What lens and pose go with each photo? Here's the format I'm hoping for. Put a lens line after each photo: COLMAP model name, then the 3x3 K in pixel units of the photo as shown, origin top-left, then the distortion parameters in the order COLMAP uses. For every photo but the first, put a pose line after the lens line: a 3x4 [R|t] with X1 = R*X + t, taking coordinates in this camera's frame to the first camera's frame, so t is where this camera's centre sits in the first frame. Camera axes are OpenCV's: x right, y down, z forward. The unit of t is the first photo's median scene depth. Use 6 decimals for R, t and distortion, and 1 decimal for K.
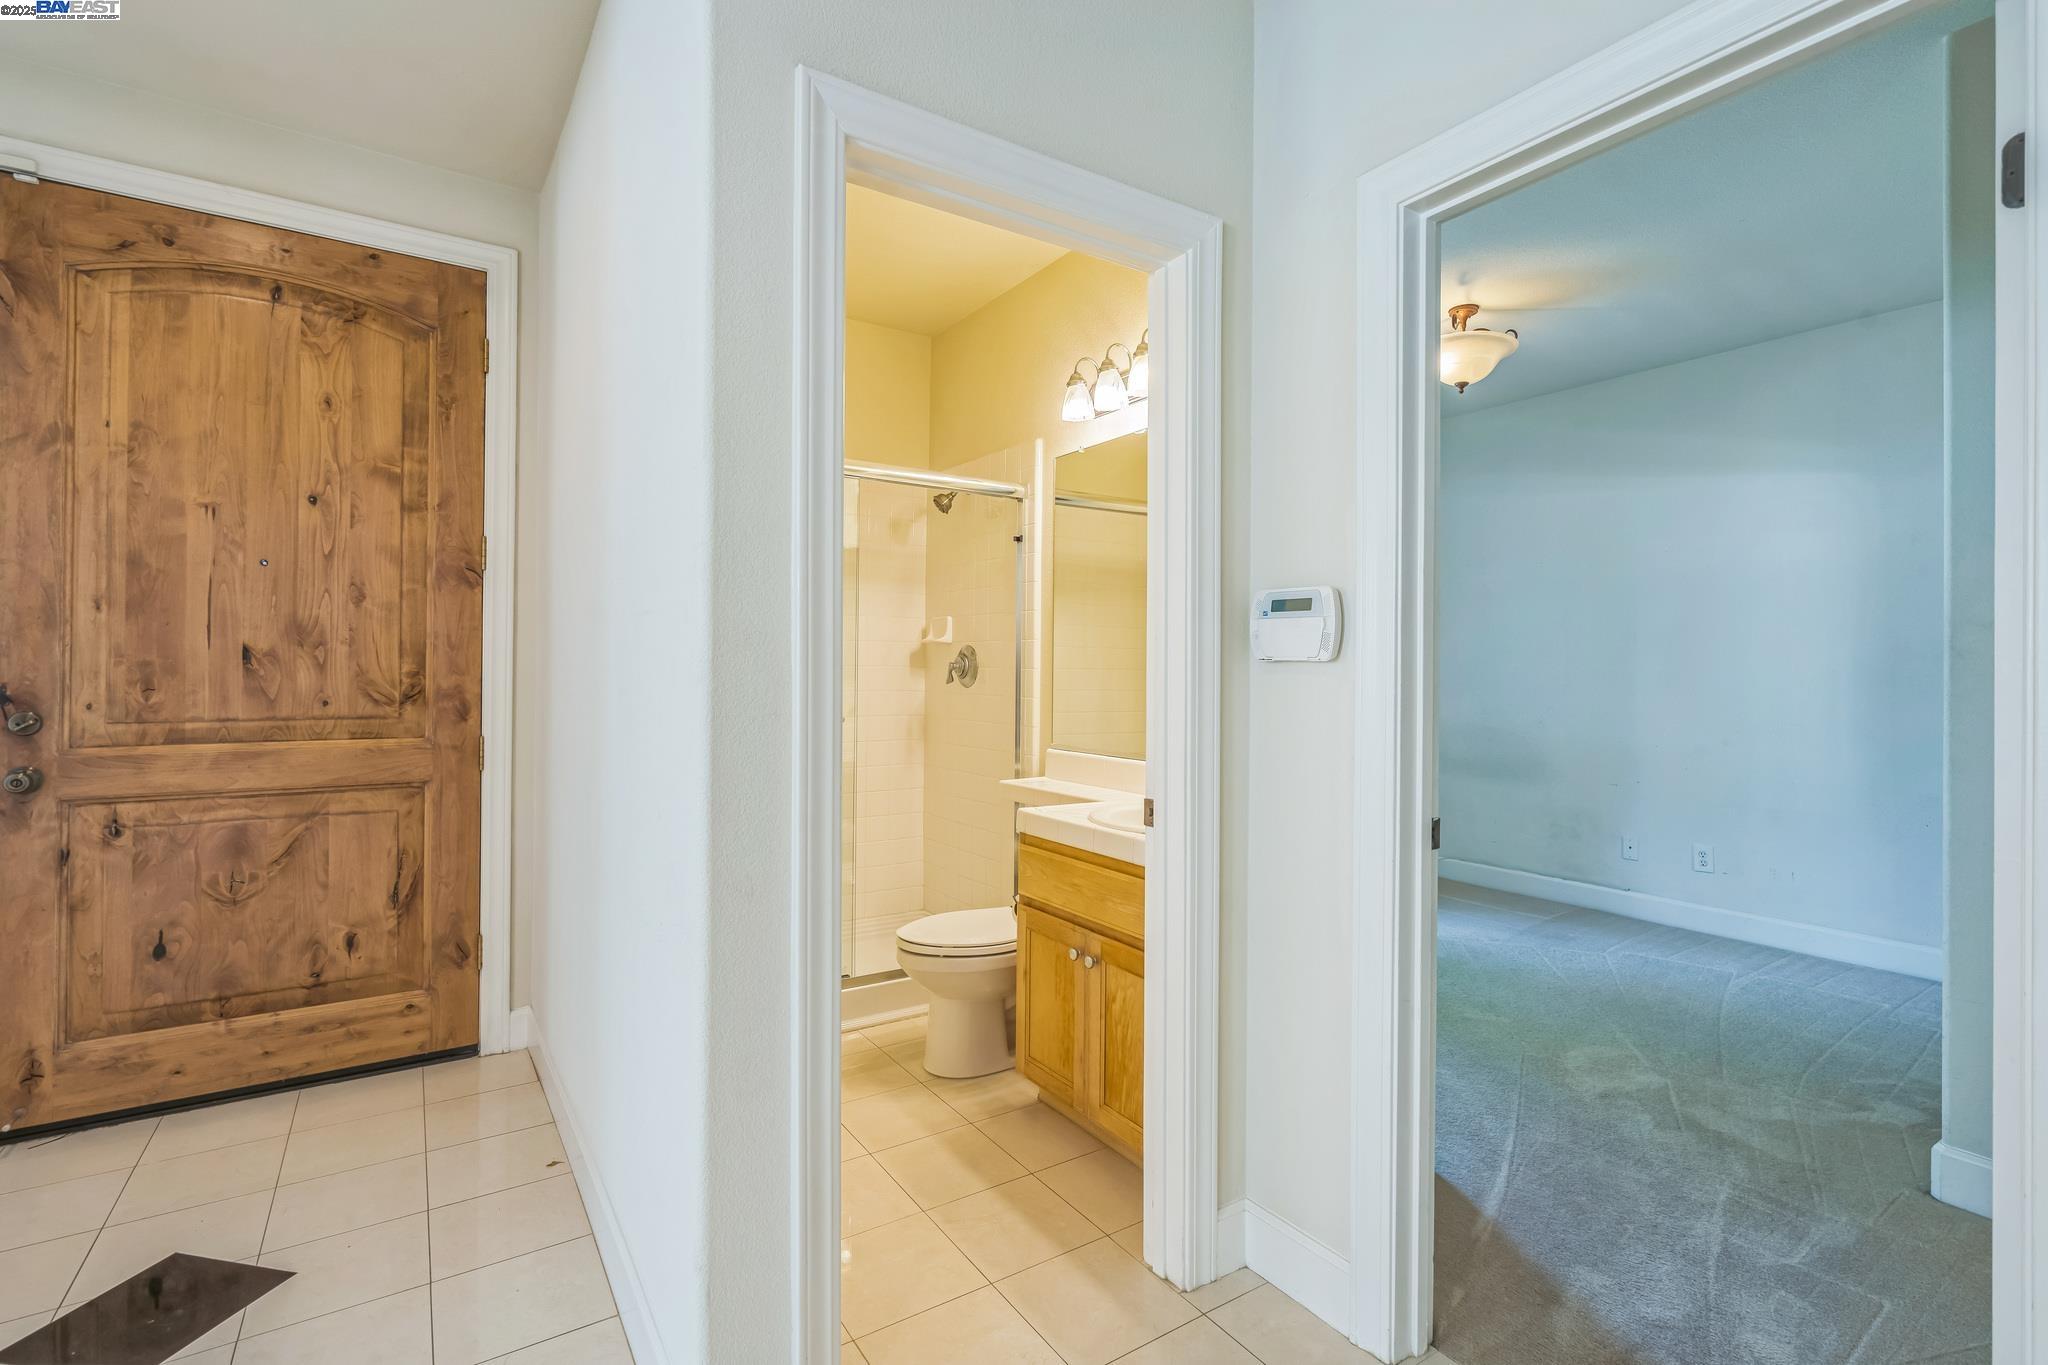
lens RADIAL K [[926.4, 0, 1027.2], [0, 926.4, 673.4], [0, 0, 1]] dist [0.001308, -0.000030]
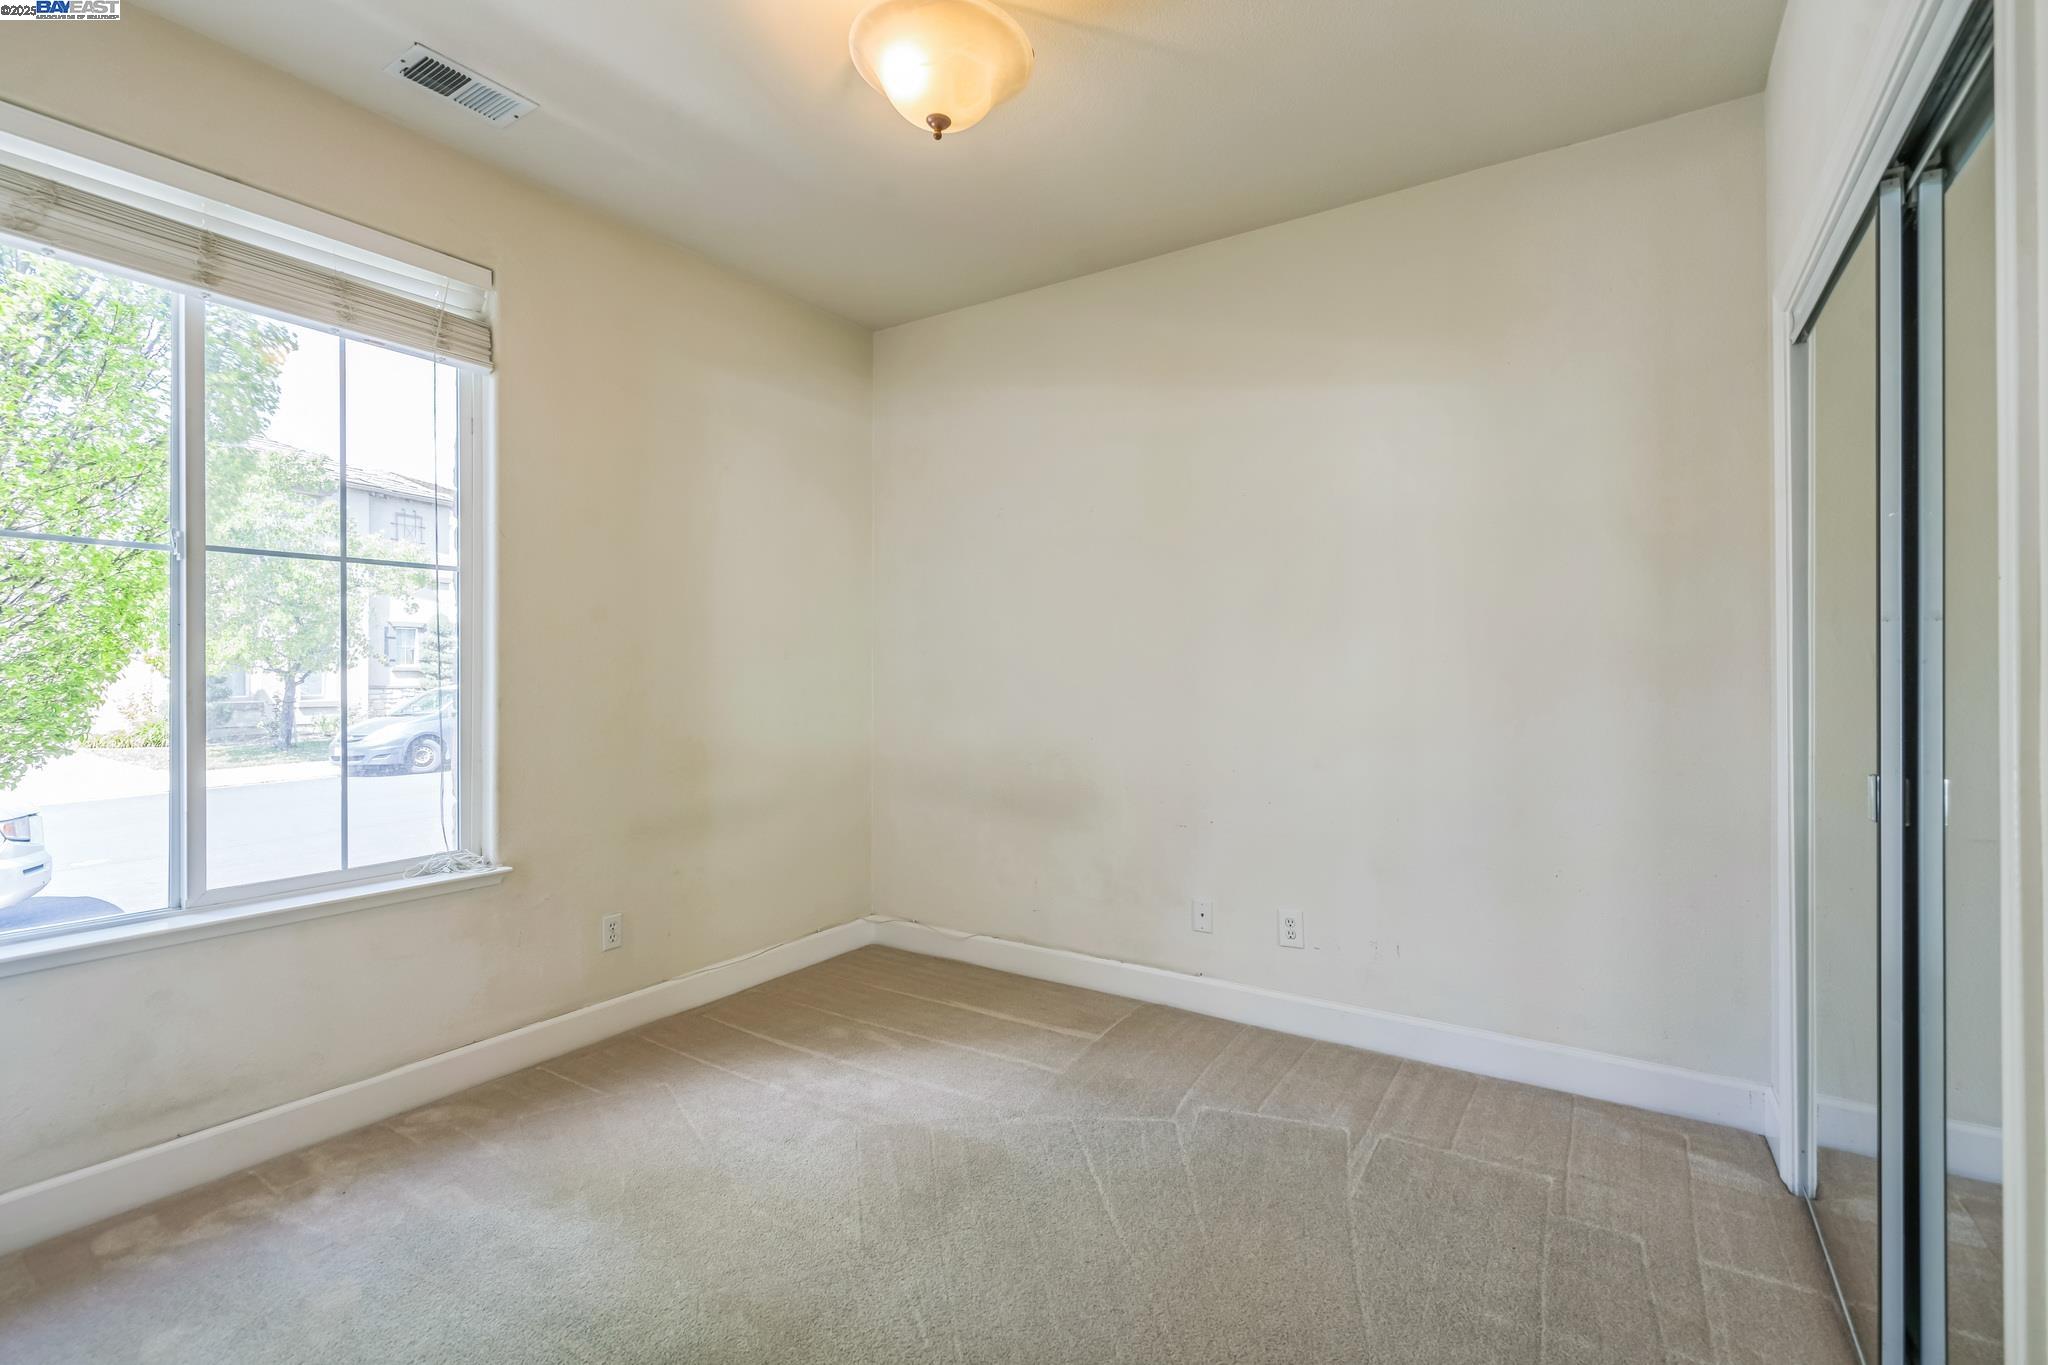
lens RADIAL K [[926.4, 0, 1022.7], [0, 926.4, 676.8], [0, 0, 1]] dist [0.001308, -0.000030]
pose [[0.919012, -0.007711, 0.394154, 0.261517], [0.005783, 0.999965, 0.006077, 0.000636], [-0.394187, -0.003306, 0.919024, 0.428741]]
